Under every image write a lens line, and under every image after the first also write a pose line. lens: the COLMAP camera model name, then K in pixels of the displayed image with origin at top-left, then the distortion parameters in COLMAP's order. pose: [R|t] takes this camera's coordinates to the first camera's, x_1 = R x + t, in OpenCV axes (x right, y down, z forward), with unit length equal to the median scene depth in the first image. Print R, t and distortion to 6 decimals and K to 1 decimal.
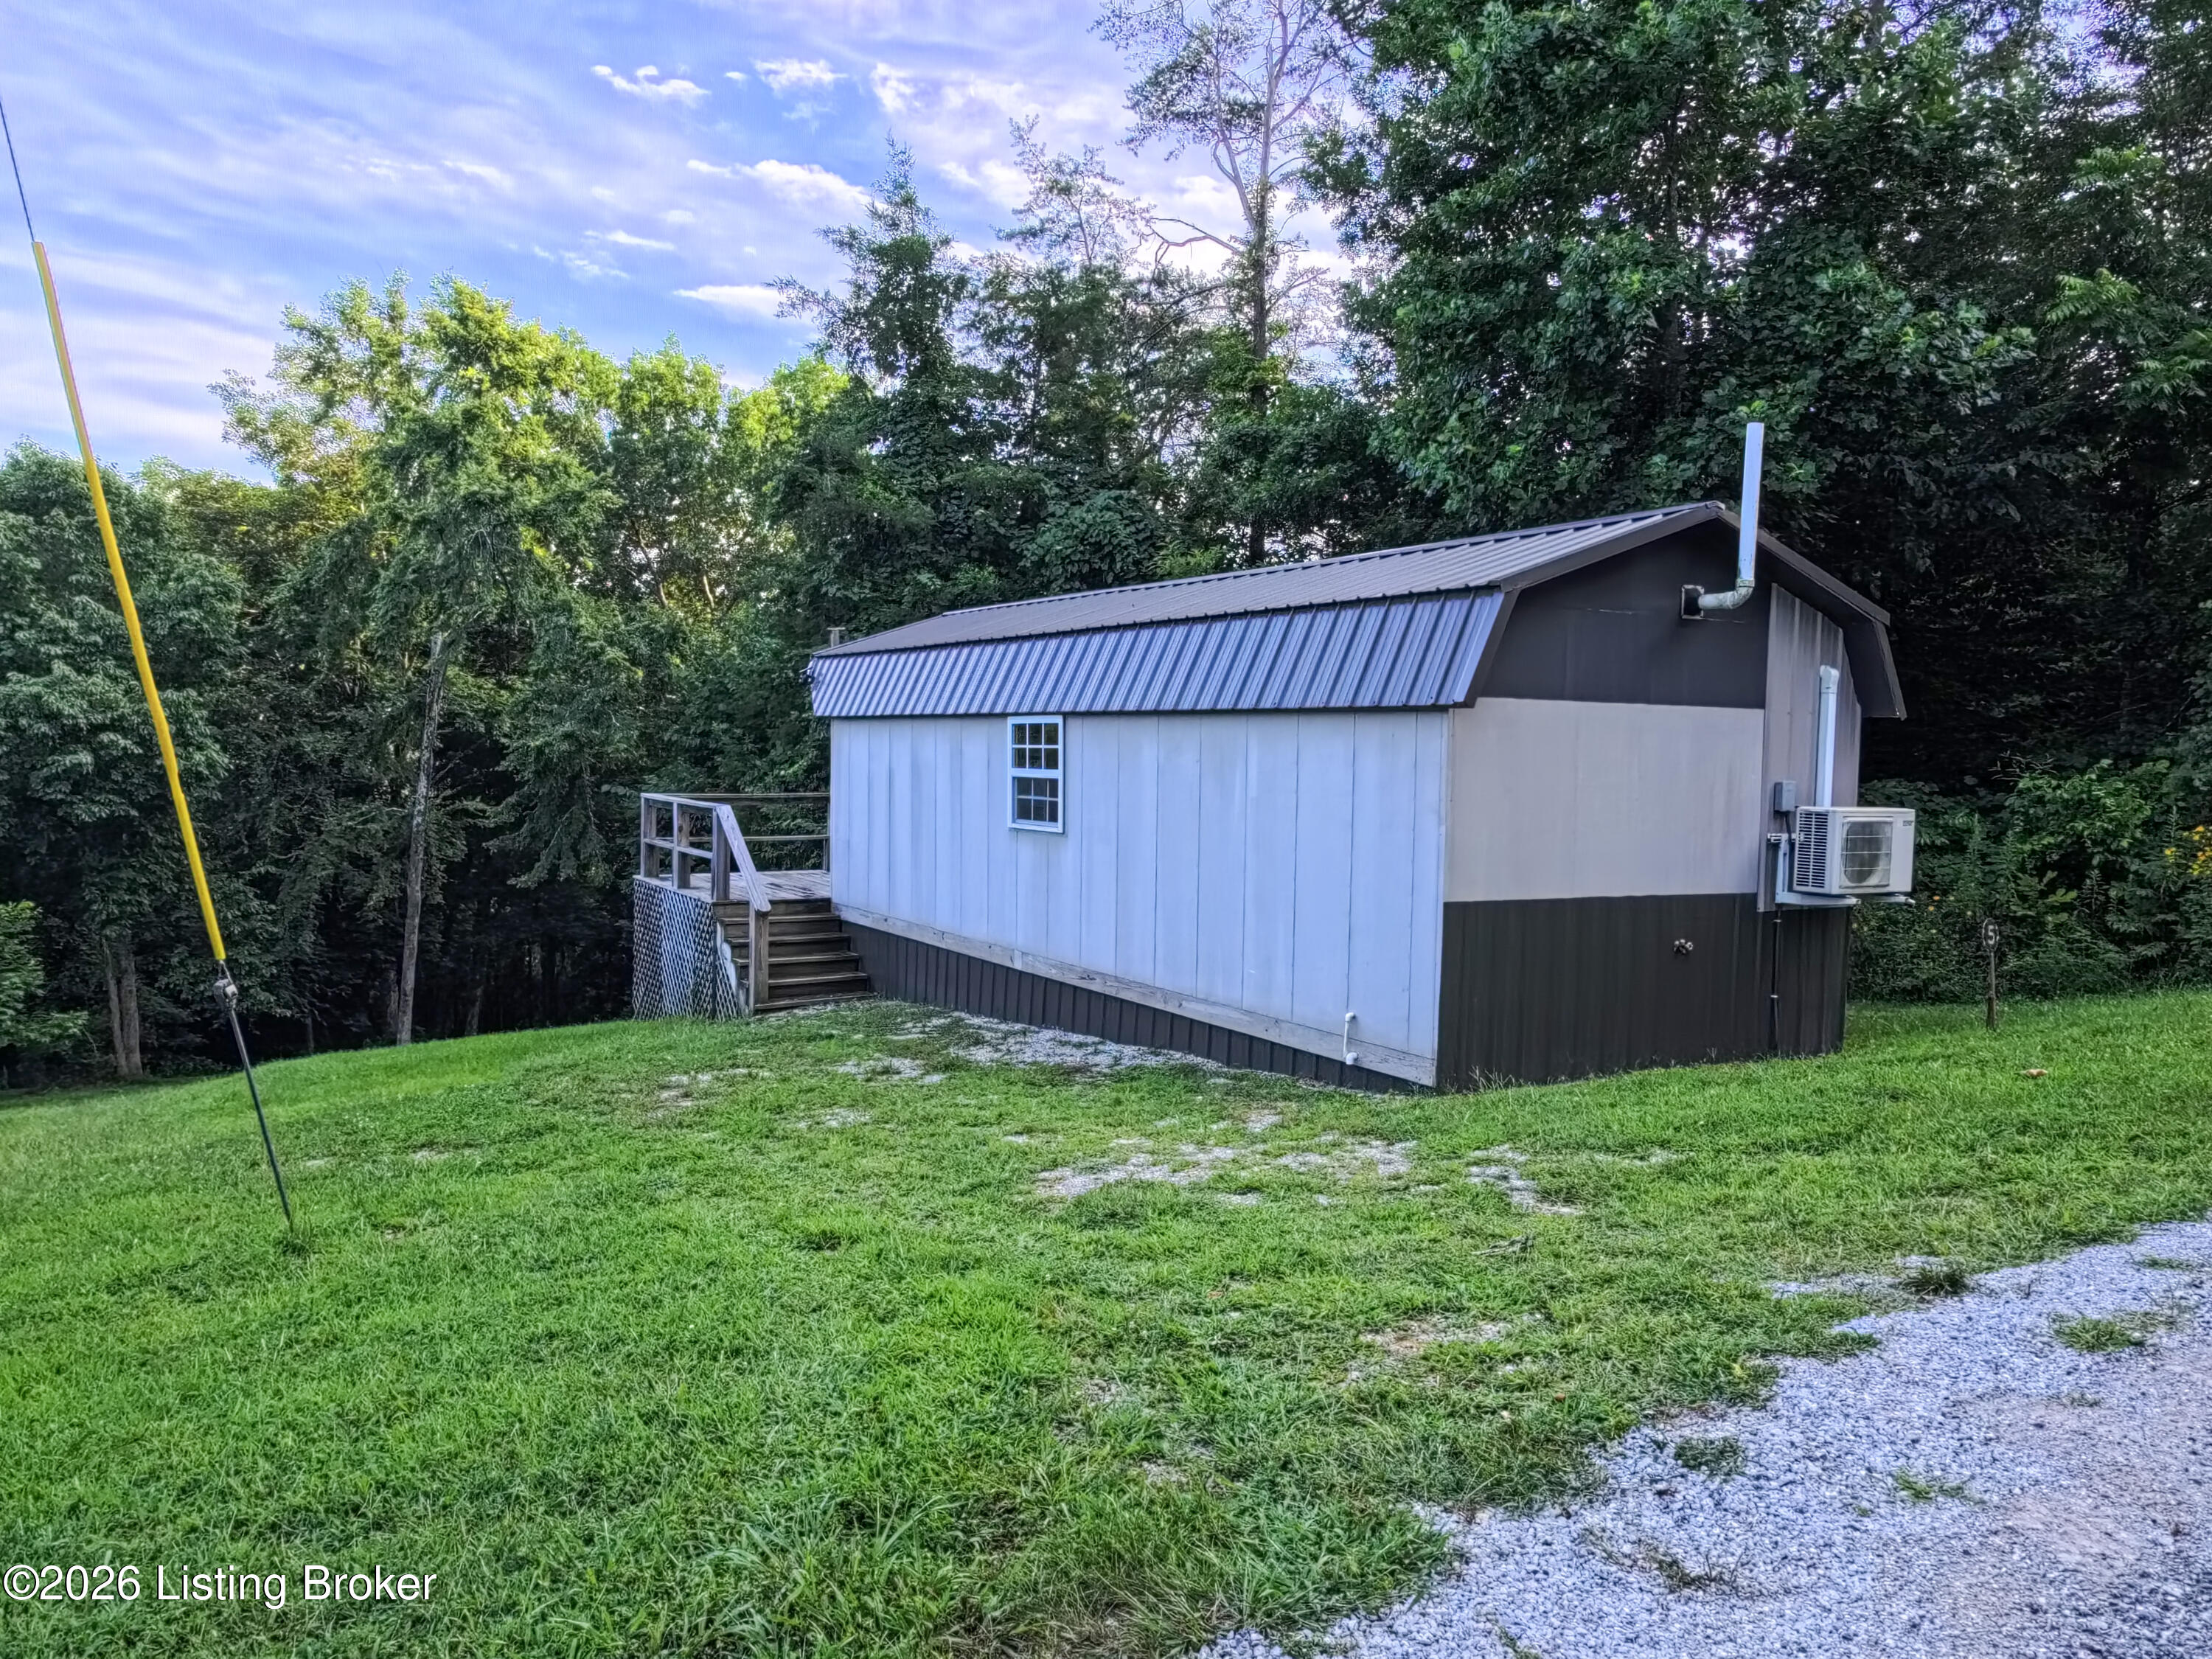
lens RADIAL K [[1579.9, 0, 1106.0], [0, 1579.9, 829.5], [0, 0, 1]] dist [0.008533, 0.008594]
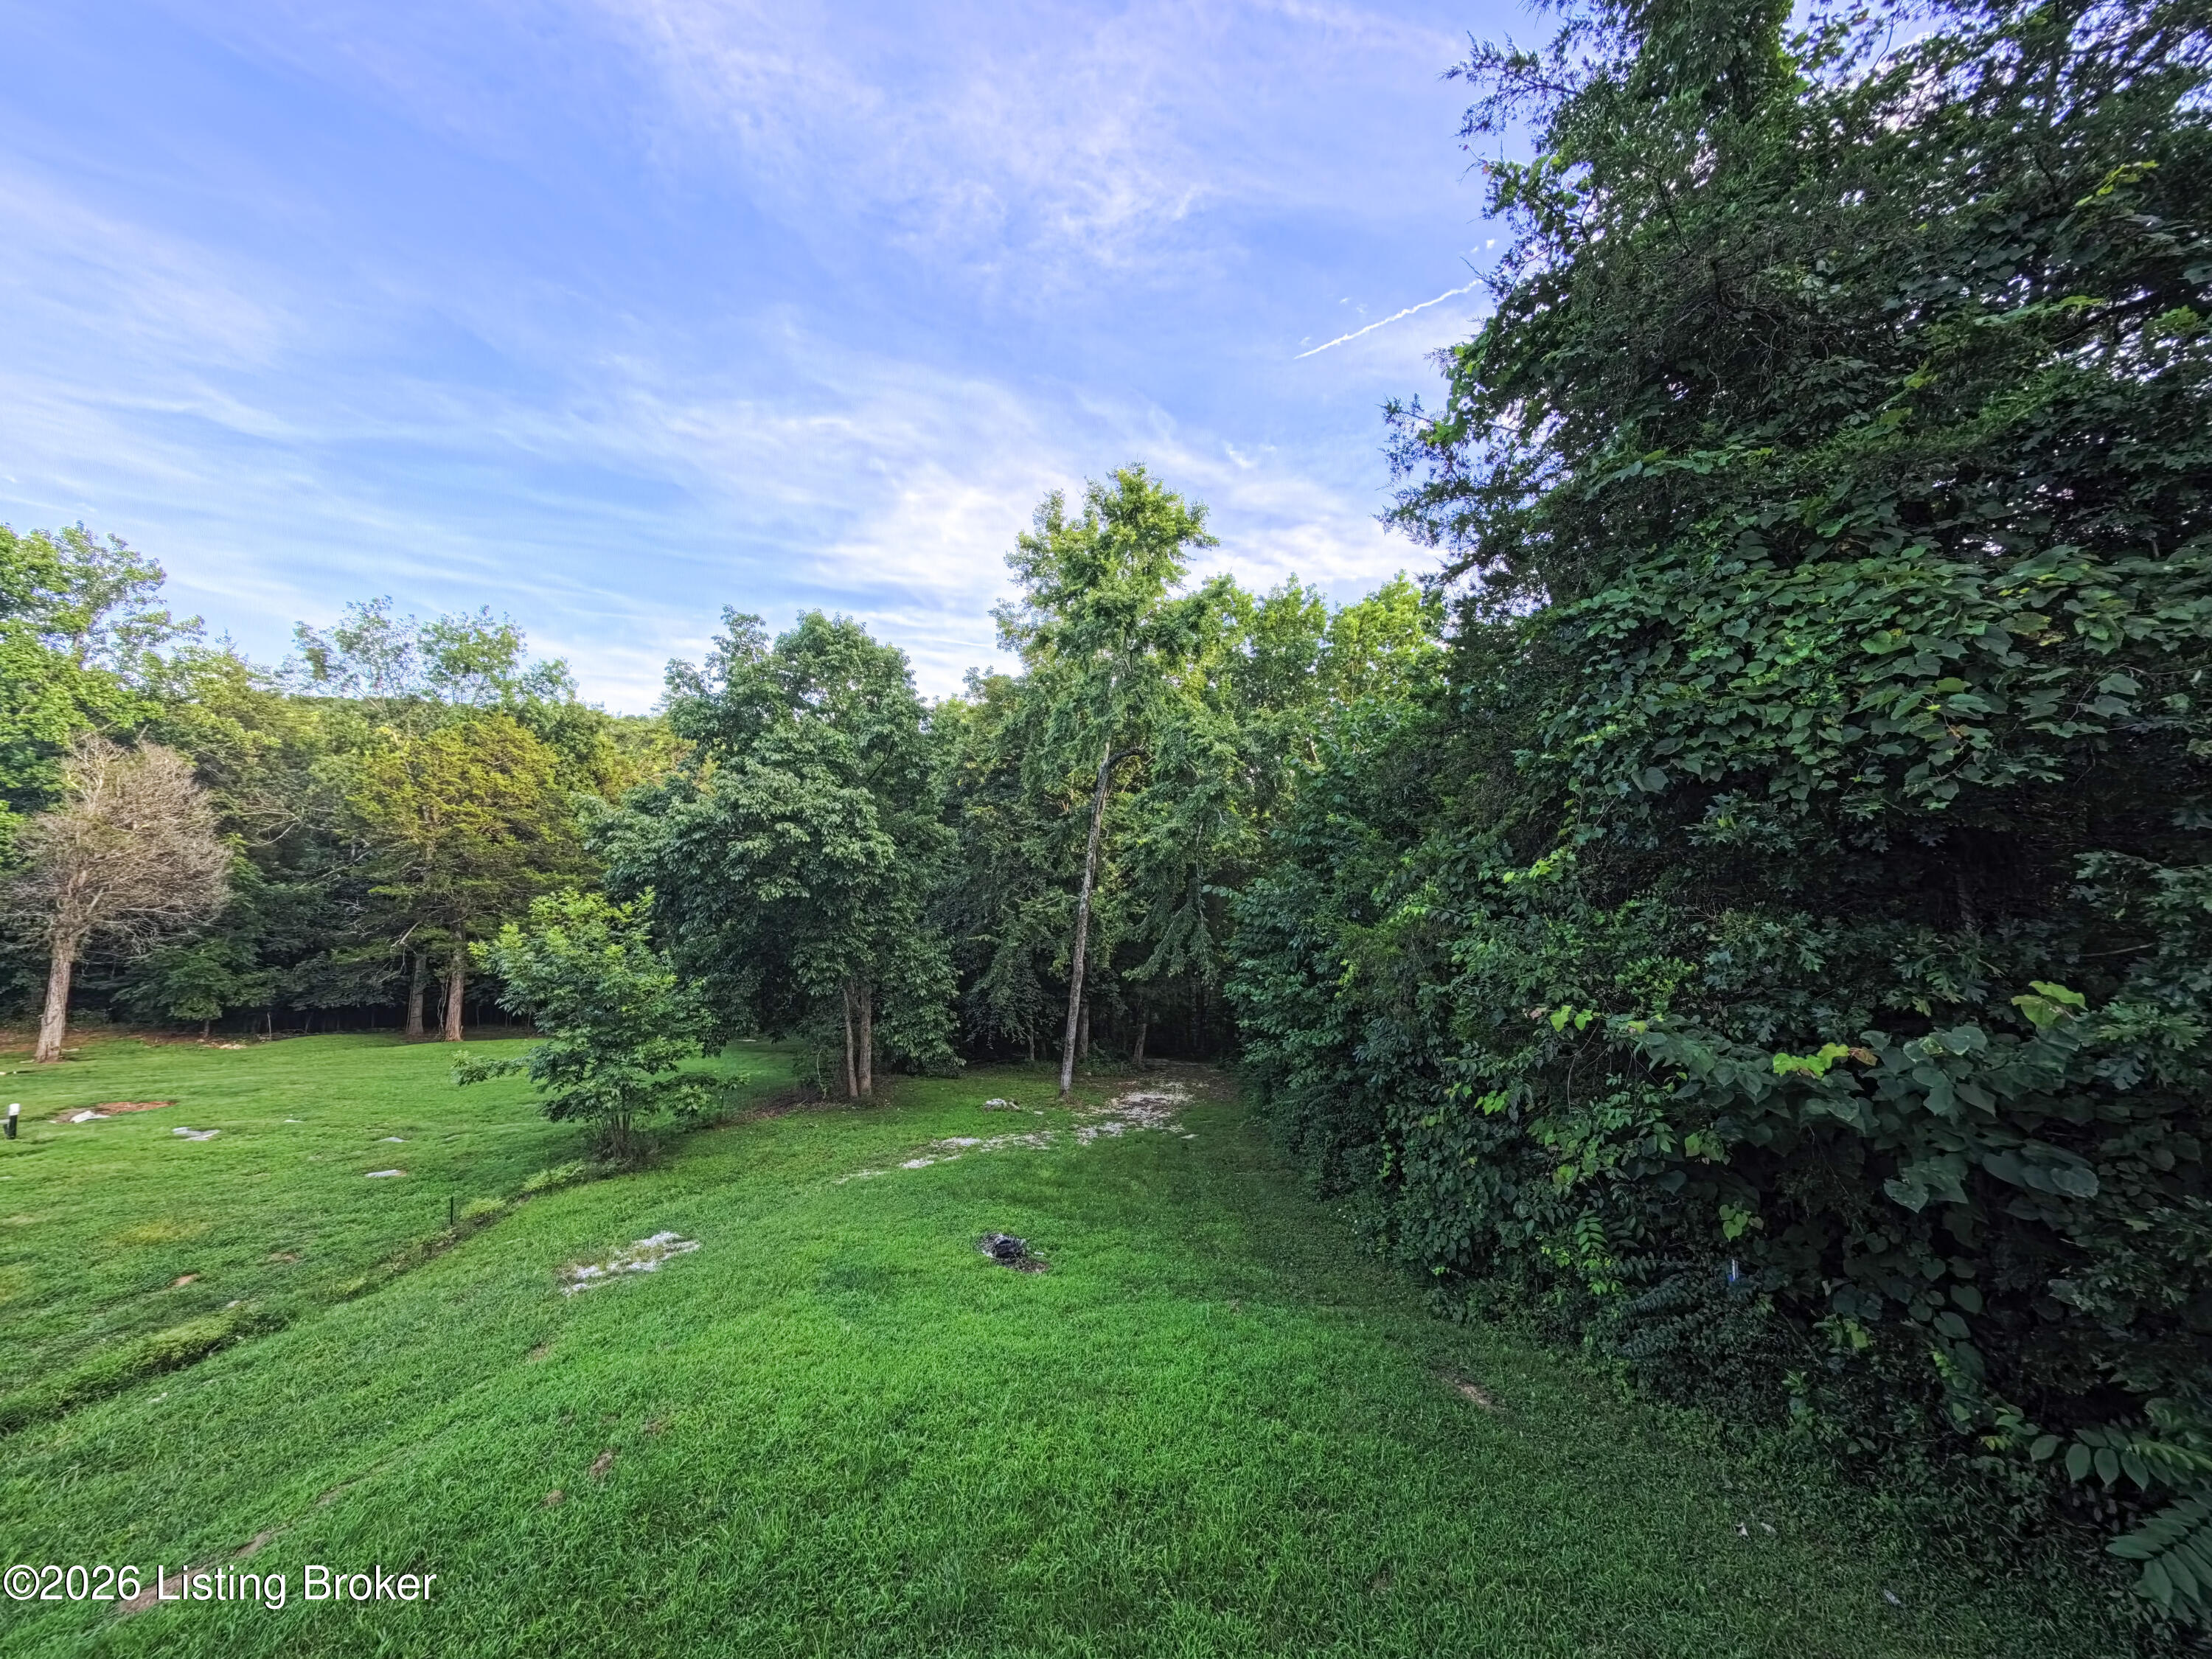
lens RADIAL K [[767.9, 0, 1106.0], [0, 767.9, 829.5], [0, 0, 1]] dist [-0.001580, 0.000001]
pose [[0.876274, 0.003360, -0.481801, -0.263403], [-0.049954, 0.995220, -0.083912, -0.034729], [0.479216, 0.097597, 0.872254, 1.002692]]
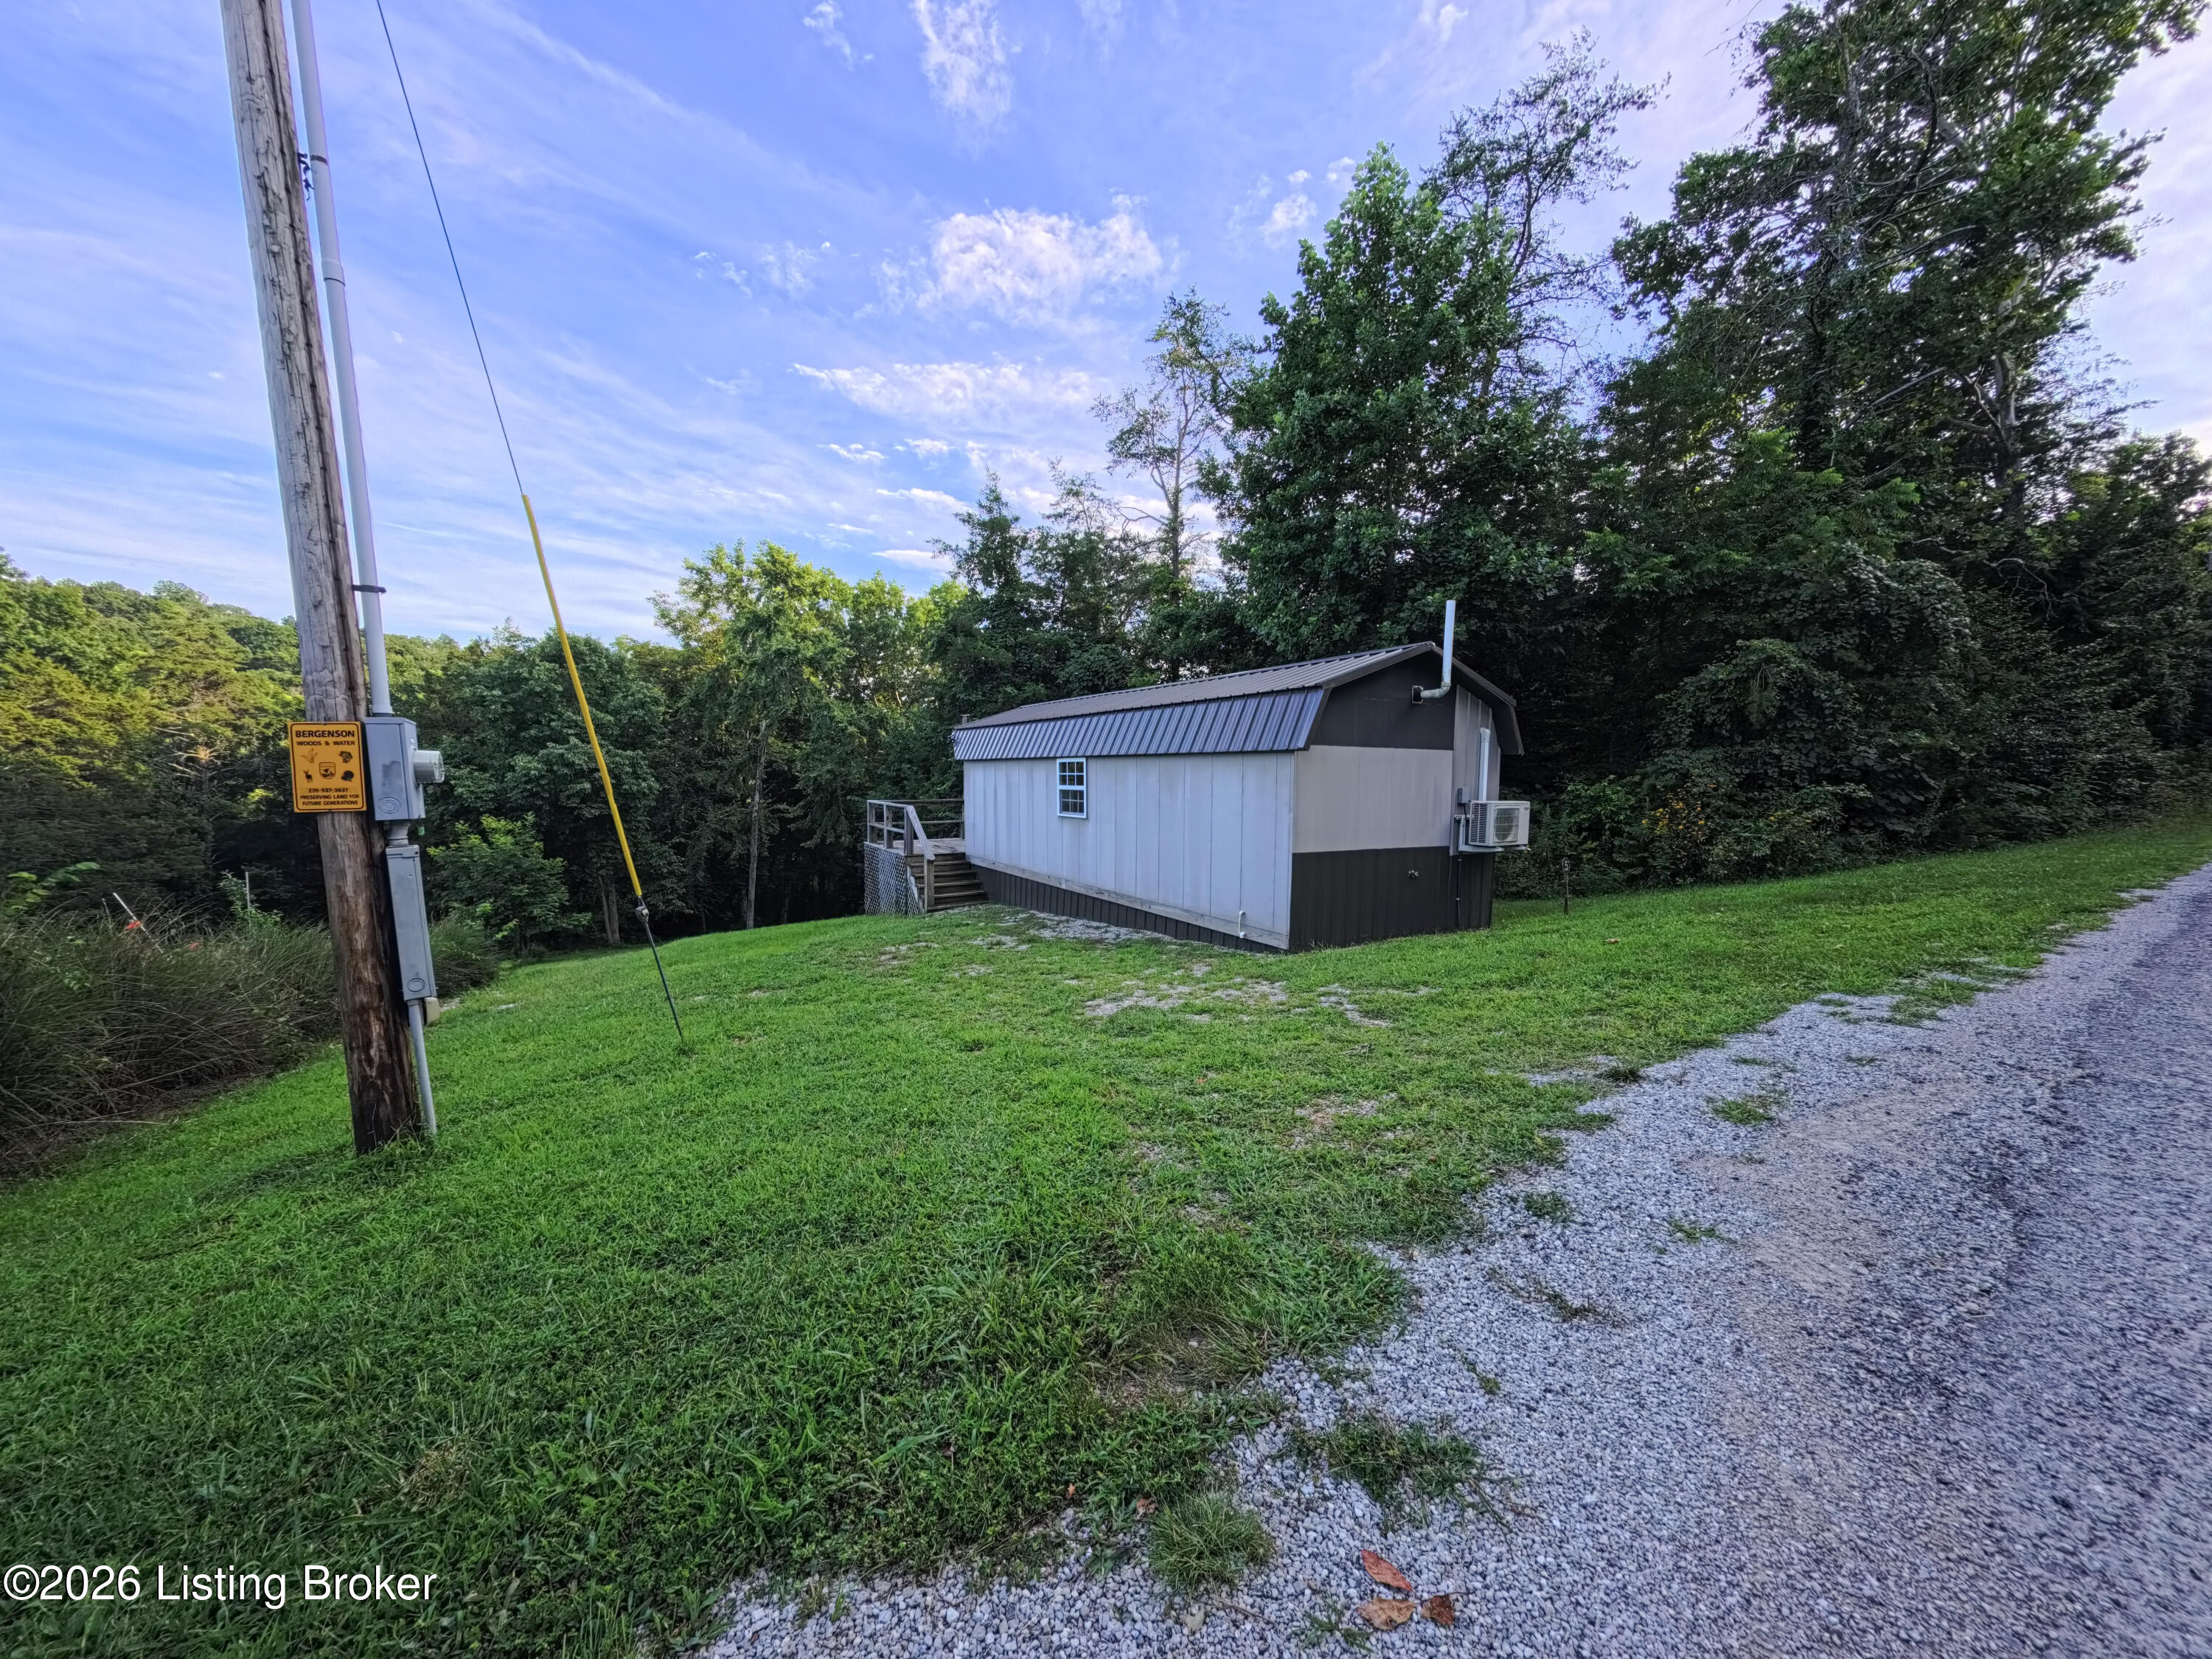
lens RADIAL K [[767.9, 0, 1106.0], [0, 767.9, 829.5], [0, 0, 1]] dist [-0.001580, 0.000001]
pose [[0.999799, -0.011630, 0.016351, -0.020621], [0.011308, 0.999744, 0.019619, -0.002526], [-0.016575, -0.019430, 0.999674, 0.063696]]
